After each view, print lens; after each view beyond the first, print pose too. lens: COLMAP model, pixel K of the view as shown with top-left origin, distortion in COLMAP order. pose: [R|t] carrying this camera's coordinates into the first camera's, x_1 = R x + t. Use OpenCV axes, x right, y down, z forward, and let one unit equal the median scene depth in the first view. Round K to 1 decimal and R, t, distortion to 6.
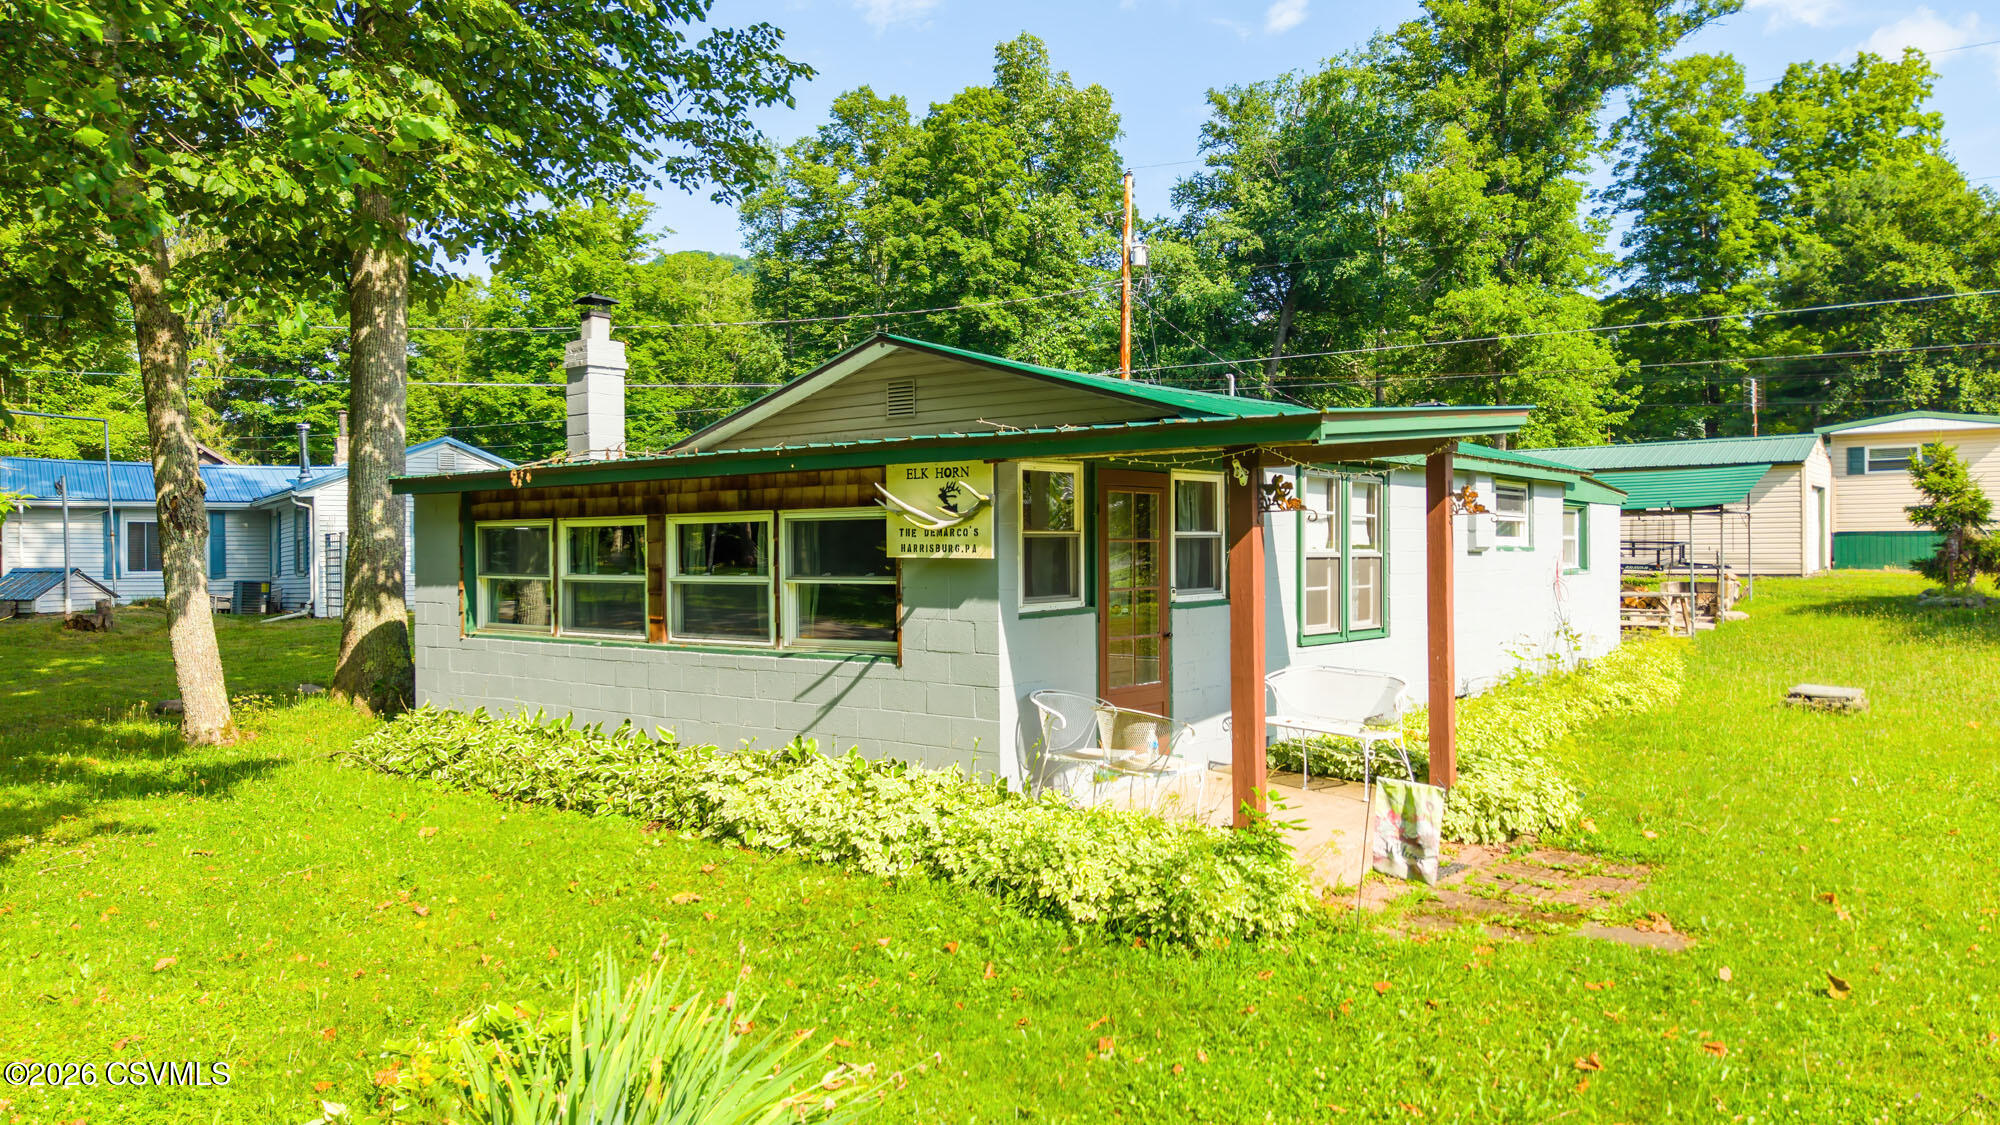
lens RADIAL K [[1355.6, 0, 999.9], [0, 1355.6, 551.7], [0, 0, 1]] dist [0.055880, -0.074904]
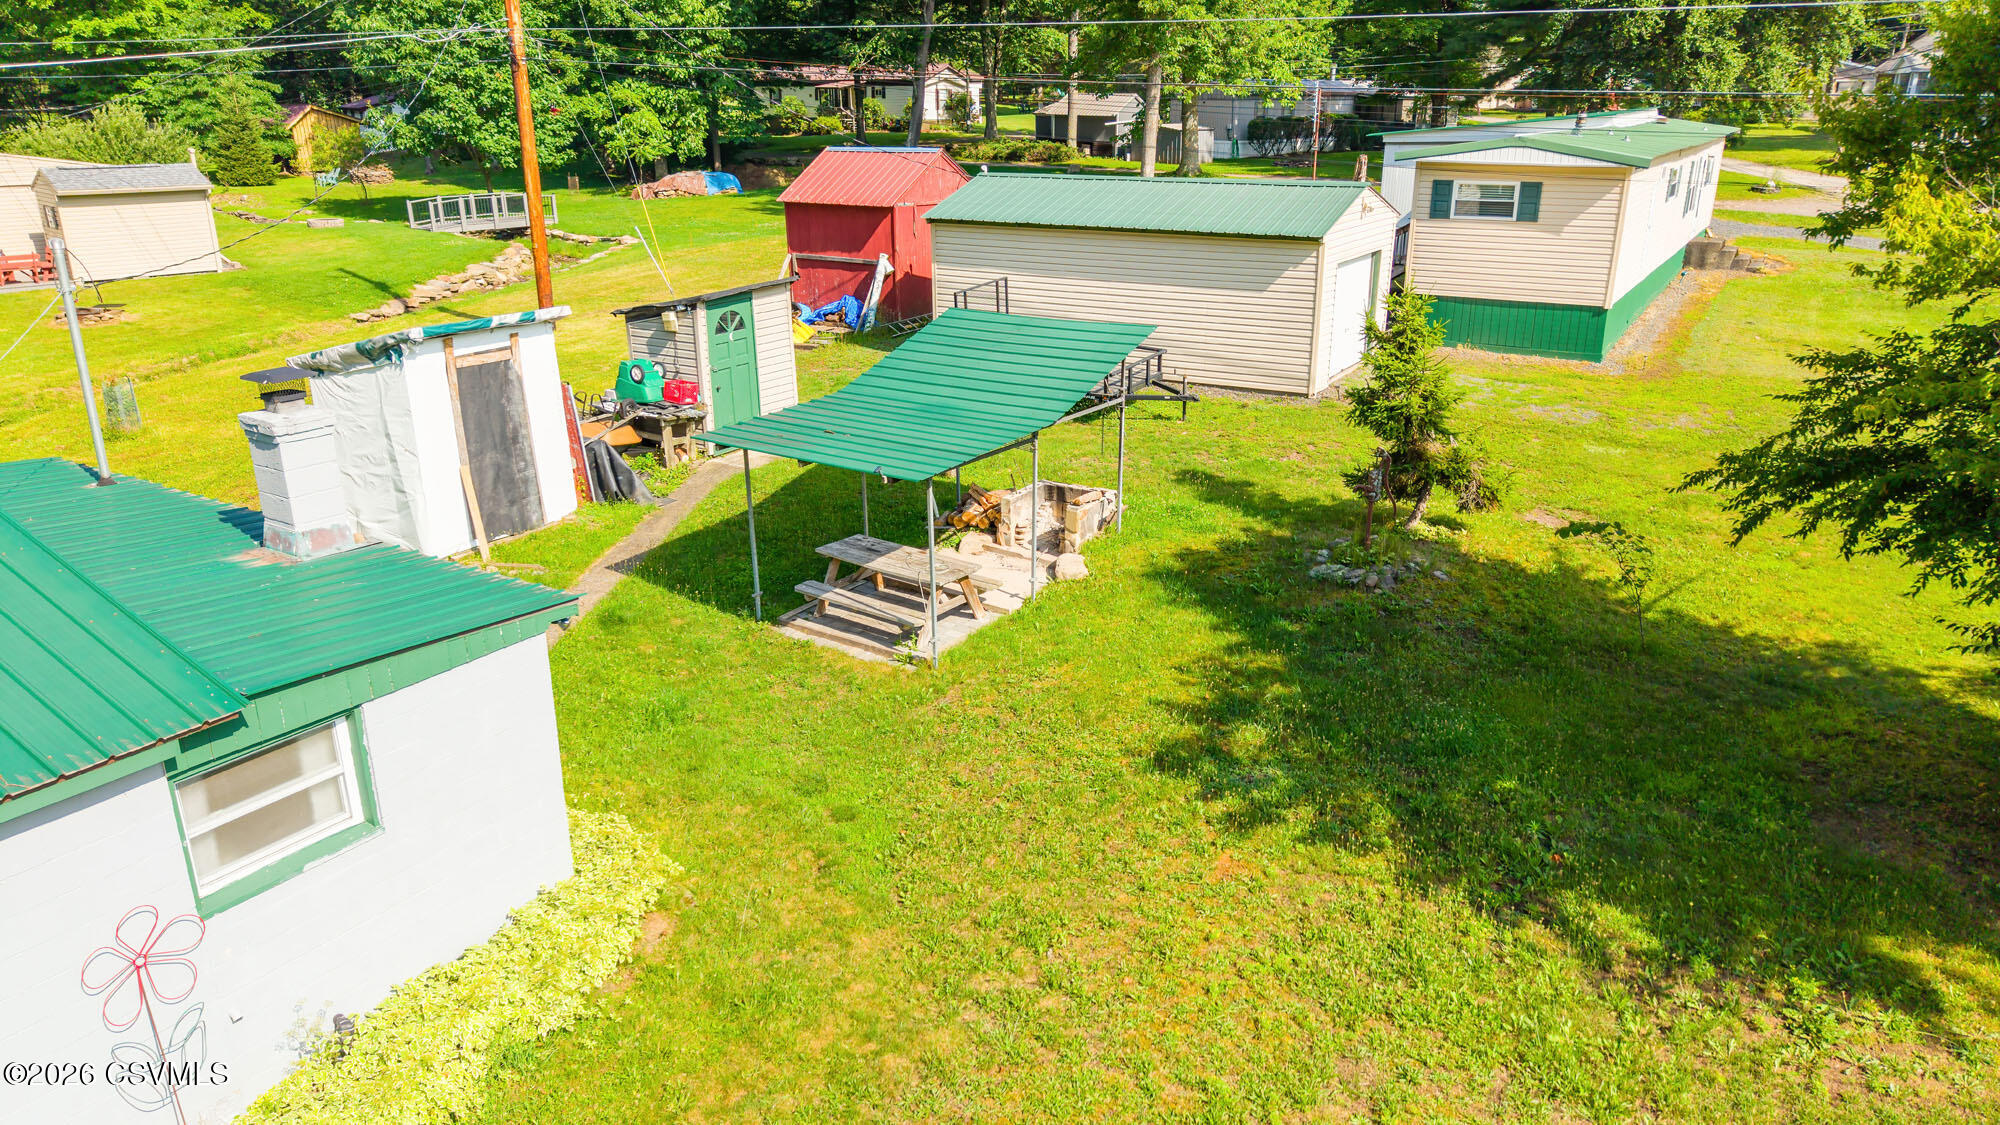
lens RADIAL K [[1351.0, 0, 1018.4], [0, 1351.0, 560.9], [0, 0, 1]] dist [0.062947, -0.086408]
pose [[0.992334, -0.035056, 0.118507, 0.961125], [-0.005233, 0.946146, 0.323699, -0.379752], [-0.123473, -0.321838, 0.938709, 0.855076]]
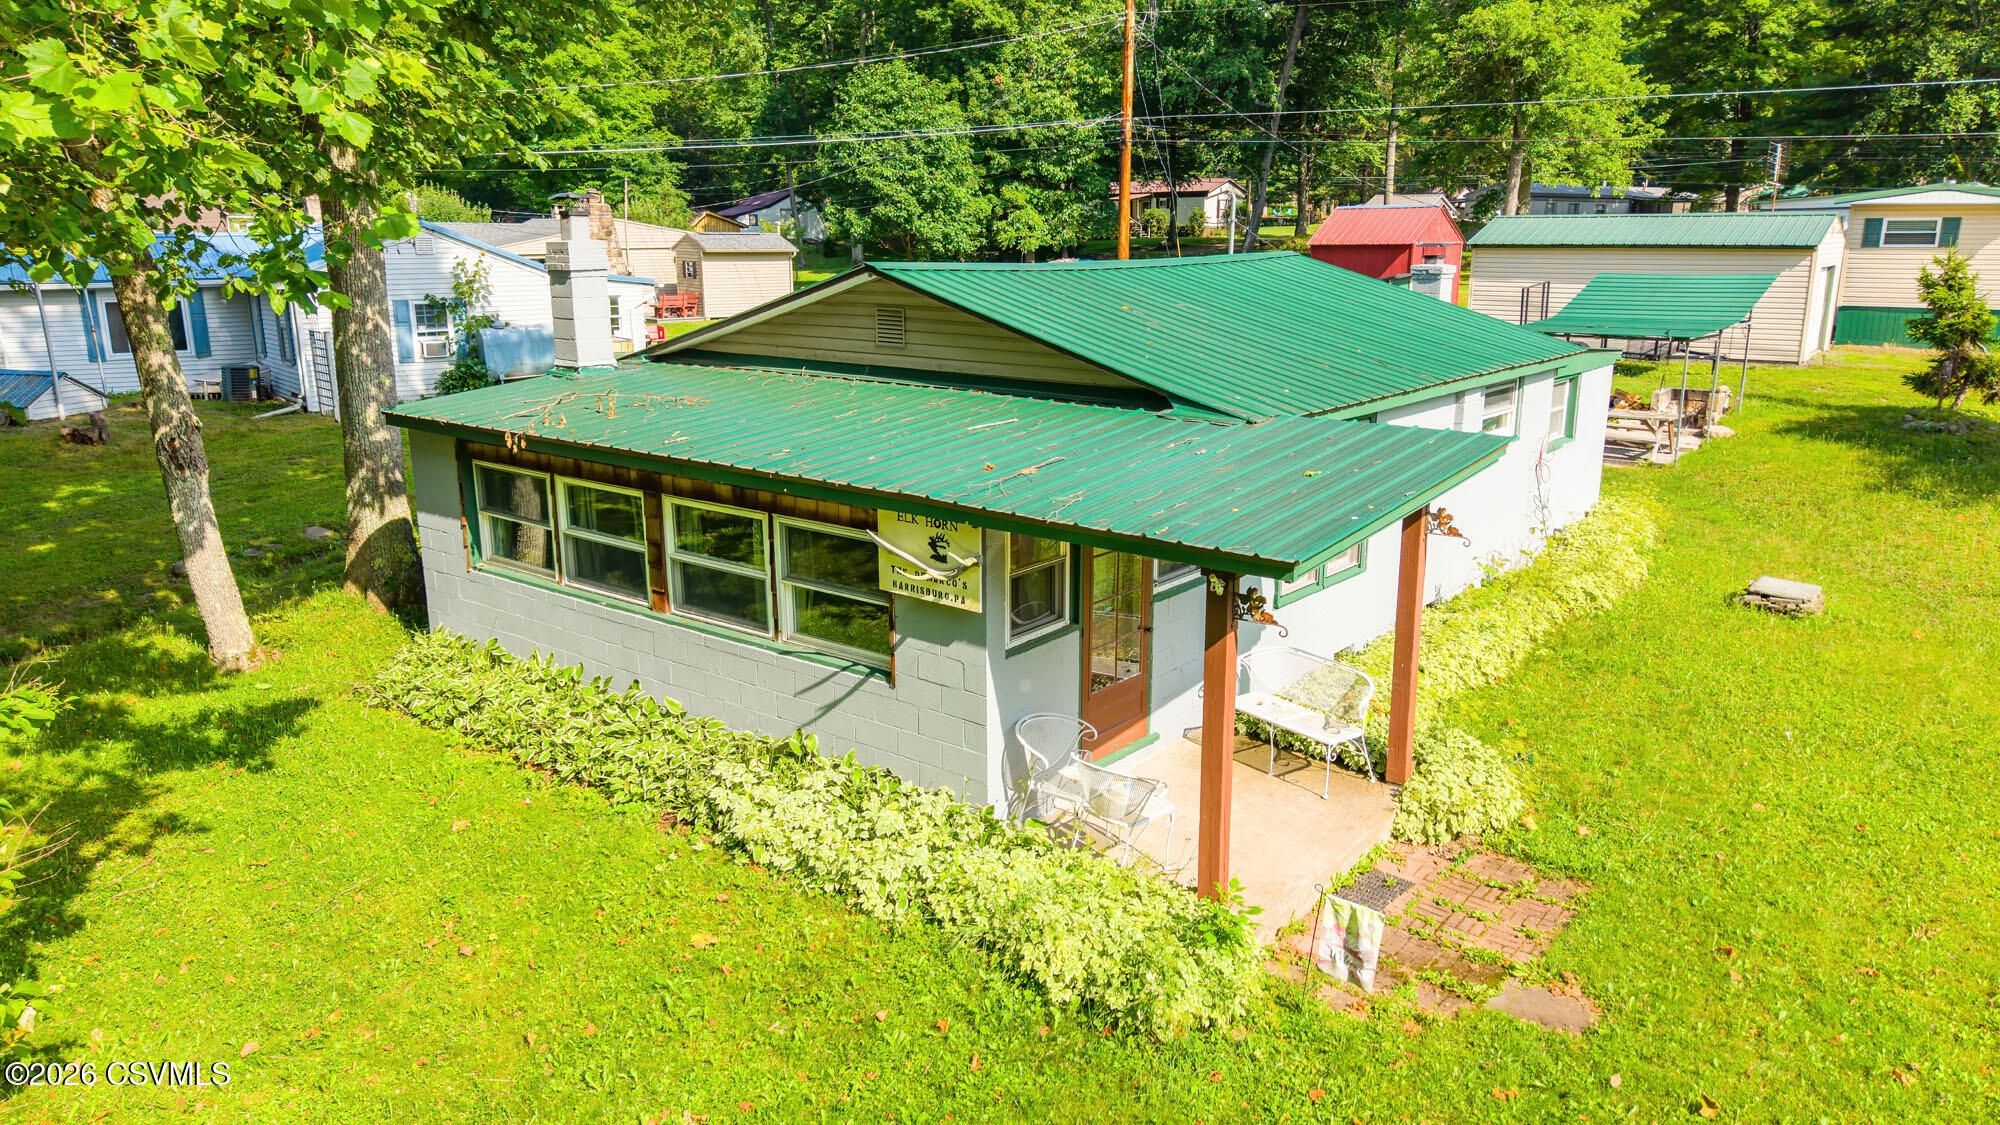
lens RADIAL K [[1361.5, 0, 1000.0], [0, 1361.5, 562.5], [0, 0, 1]] dist [0.047546, -0.062562]
pose [[0.999984, 0.003689, 0.004387, 0.003758], [-0.004628, 0.971174, 0.238327, -0.218230], [-0.003381, -0.238343, 0.971175, -0.007683]]
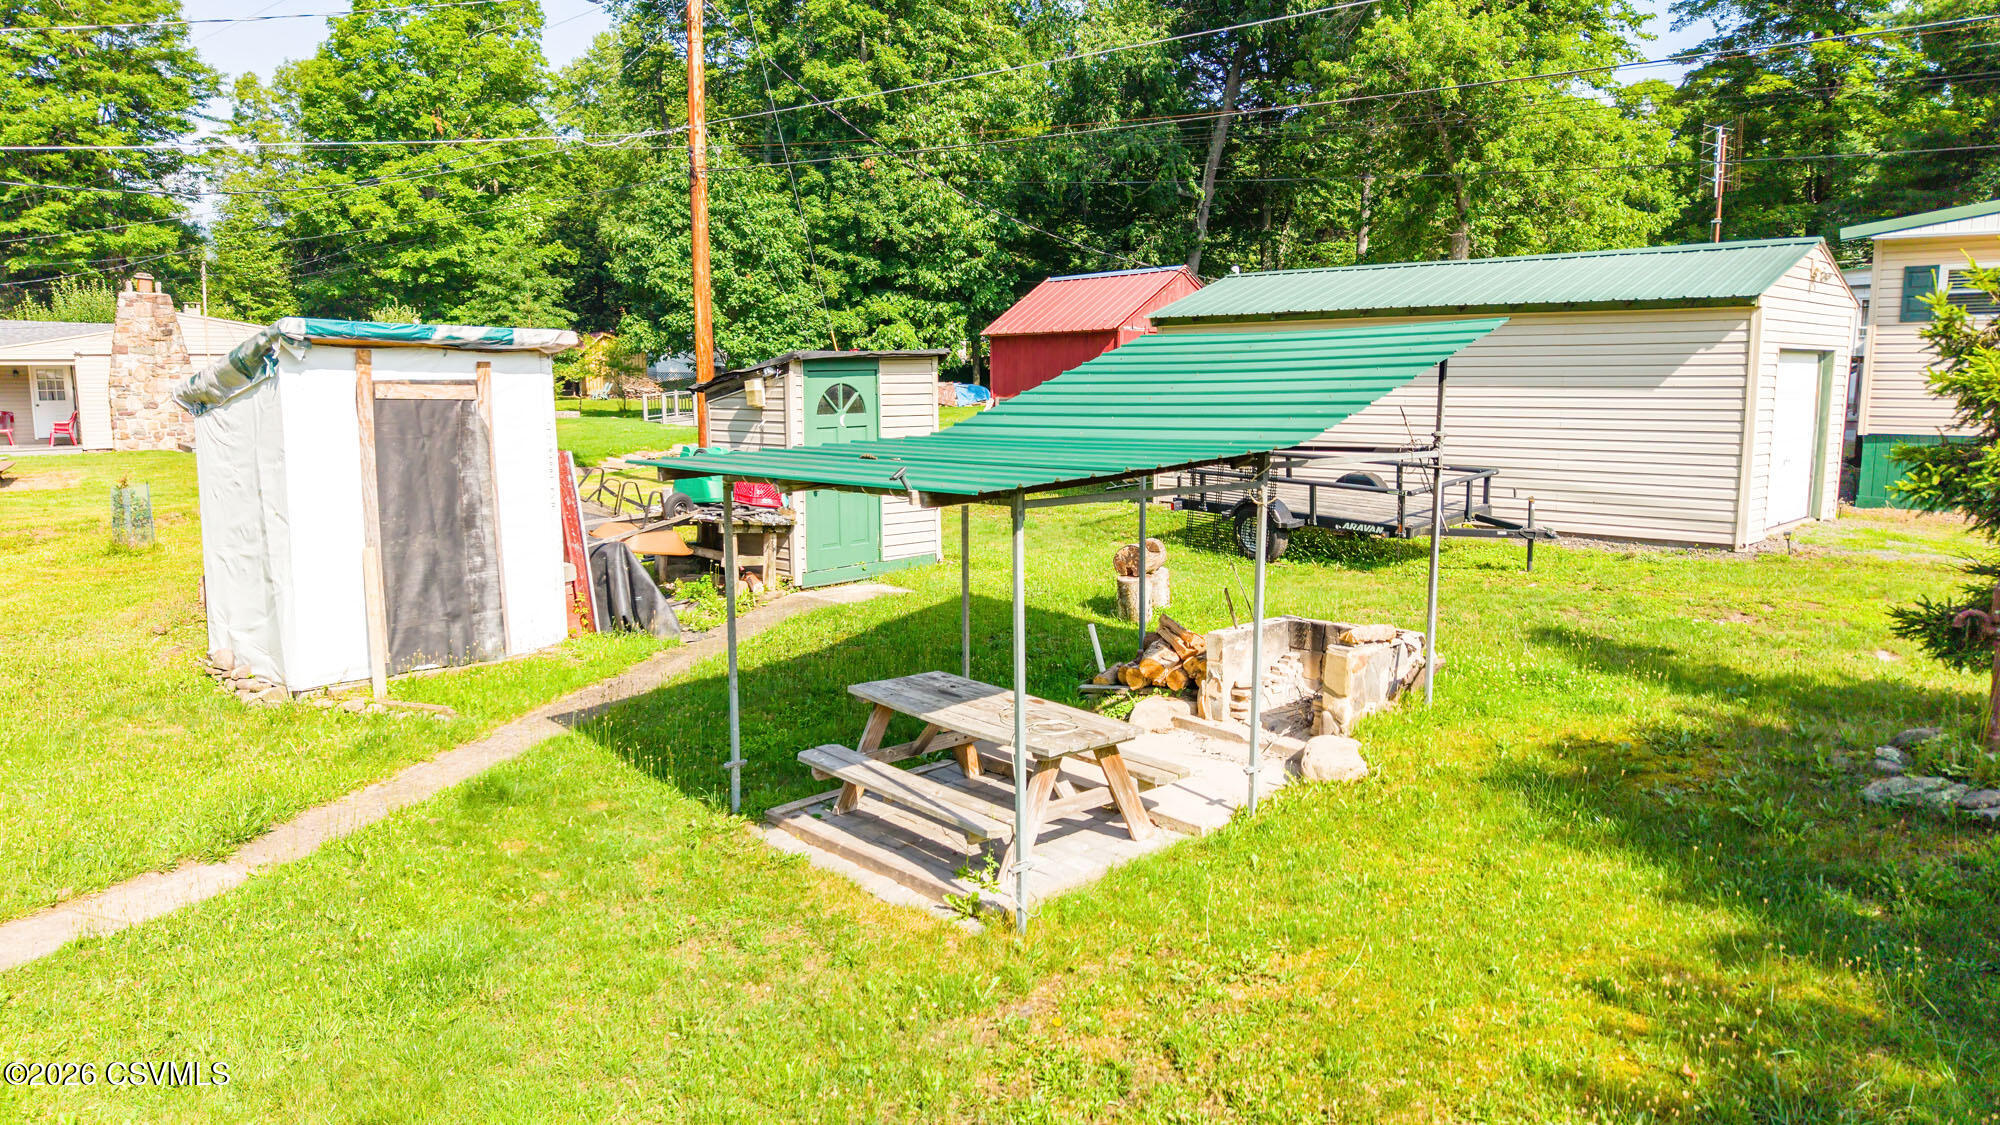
lens RADIAL K [[1361.5, 0, 1000.0], [0, 1361.5, 562.5], [0, 0, 1]] dist [0.047546, -0.062562]
pose [[0.995681, 0.019446, -0.090786, 1.071858], [-0.006699, 0.990319, 0.138646, -0.115206], [0.092603, -0.137439, 0.986172, 1.457634]]
